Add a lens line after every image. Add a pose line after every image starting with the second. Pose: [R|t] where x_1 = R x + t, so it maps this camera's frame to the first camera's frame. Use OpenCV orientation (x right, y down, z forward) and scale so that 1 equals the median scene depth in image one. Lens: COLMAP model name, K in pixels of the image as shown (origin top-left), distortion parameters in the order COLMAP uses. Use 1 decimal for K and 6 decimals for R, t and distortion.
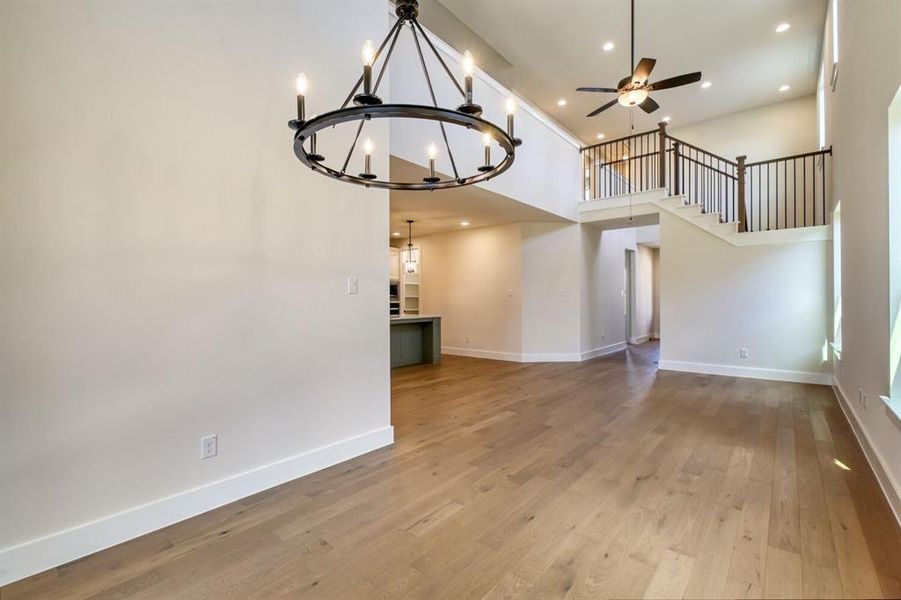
lens RADIAL K [[408.8, 0, 450.5], [0, 408.8, 300.0], [0, 0, 1]] dist [-0.007941, -0.000450]
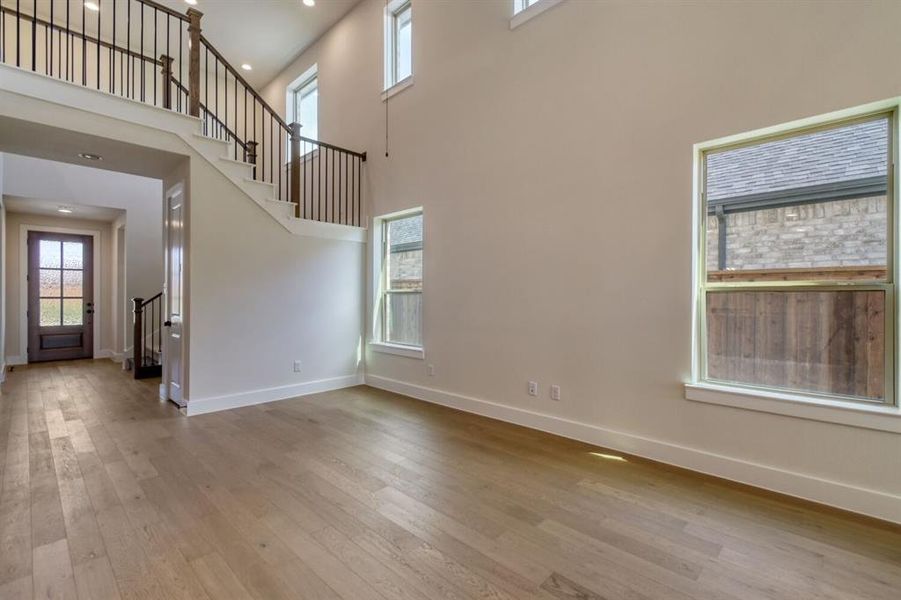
lens RADIAL K [[408.8, 0, 450.5], [0, 408.8, 300.0], [0, 0, 1]] dist [-0.007941, -0.000450]
pose [[0.081584, -0.000204, 0.996666, -0.067262], [0.000643, 1.000000, 0.000152, -0.001890], [-0.996666, 0.000628, 0.081584, 0.674439]]
